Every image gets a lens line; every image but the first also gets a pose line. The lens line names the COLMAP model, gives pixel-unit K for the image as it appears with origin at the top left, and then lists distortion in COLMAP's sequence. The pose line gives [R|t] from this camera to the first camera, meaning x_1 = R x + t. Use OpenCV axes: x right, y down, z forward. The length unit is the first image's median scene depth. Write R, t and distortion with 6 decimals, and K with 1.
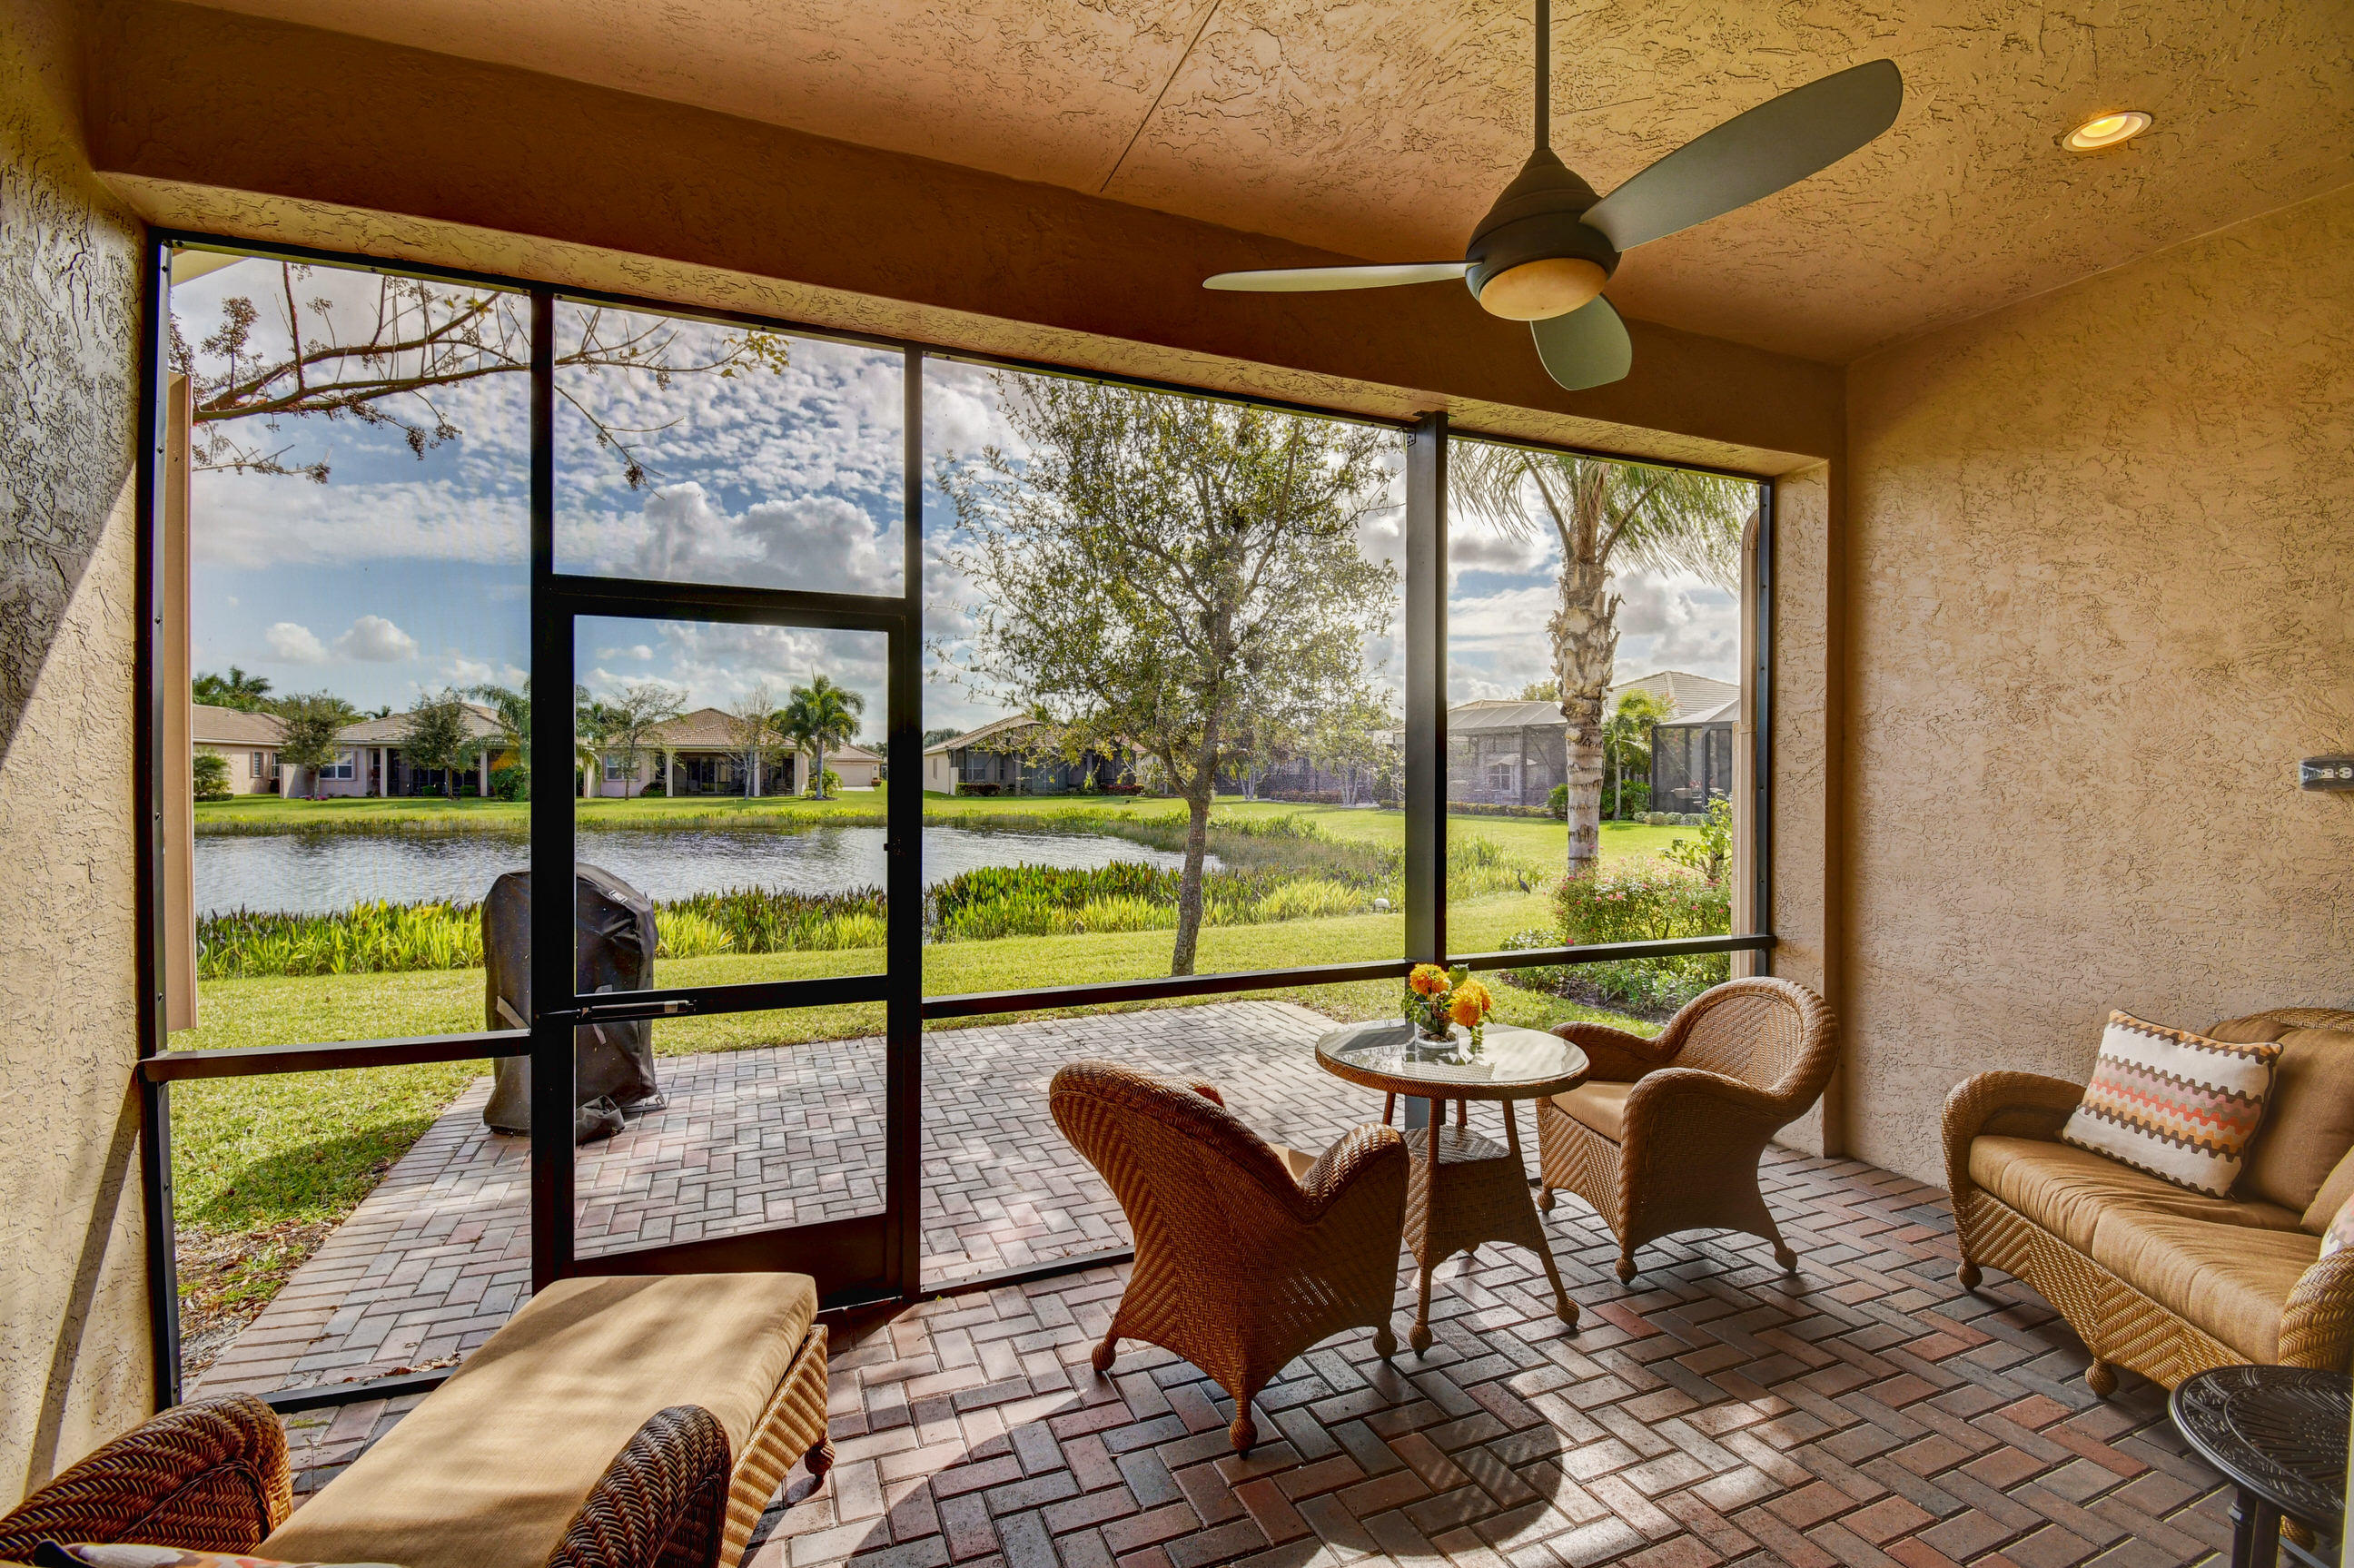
lens RADIAL K [[1046.9, 0, 1187.2], [0, 1046.9, 786.7], [0, 0, 1]] dist [0.000483, -0.000664]
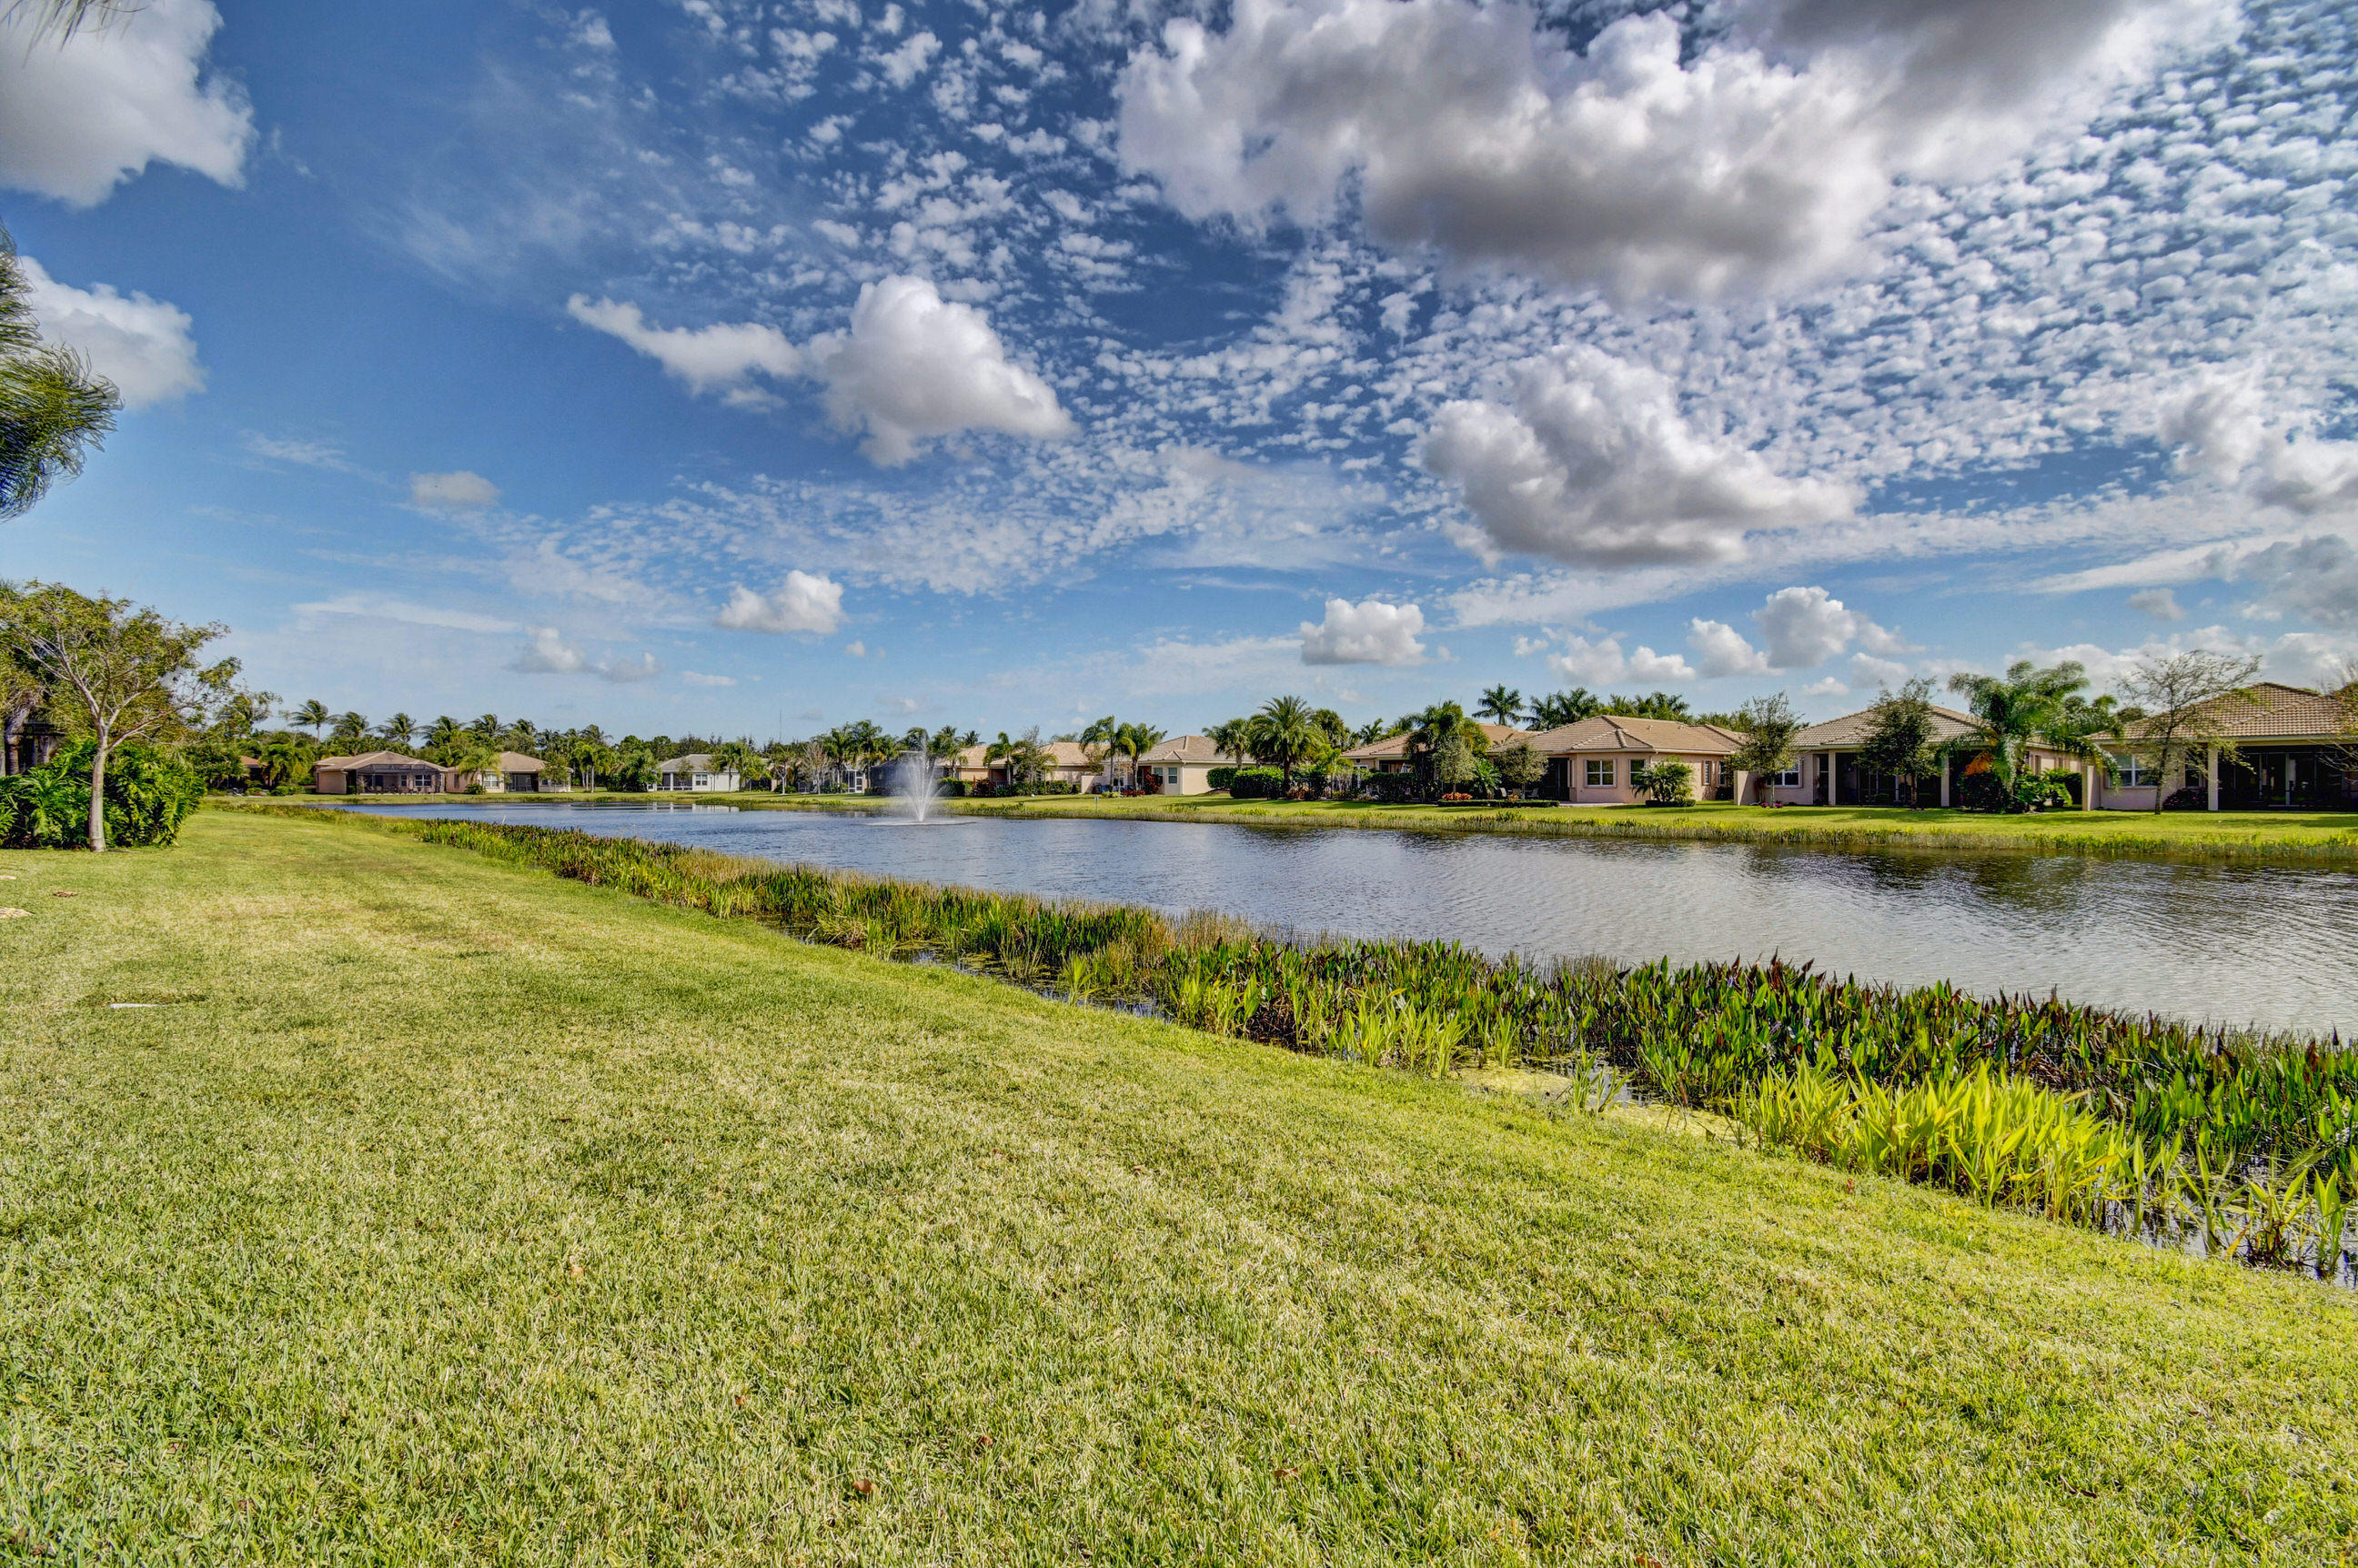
lens RADIAL K [[1048.7, 0, 1200.2], [0, 1048.7, 784.4], [0, 0, 1]] dist [0.000483, -0.000664]
pose [[0.425847, -0.002599, -0.904792, -1.946507], [-0.007058, 0.999956, -0.006194, 0.009068], [0.904768, 0.009024, 0.425810, 1.196757]]
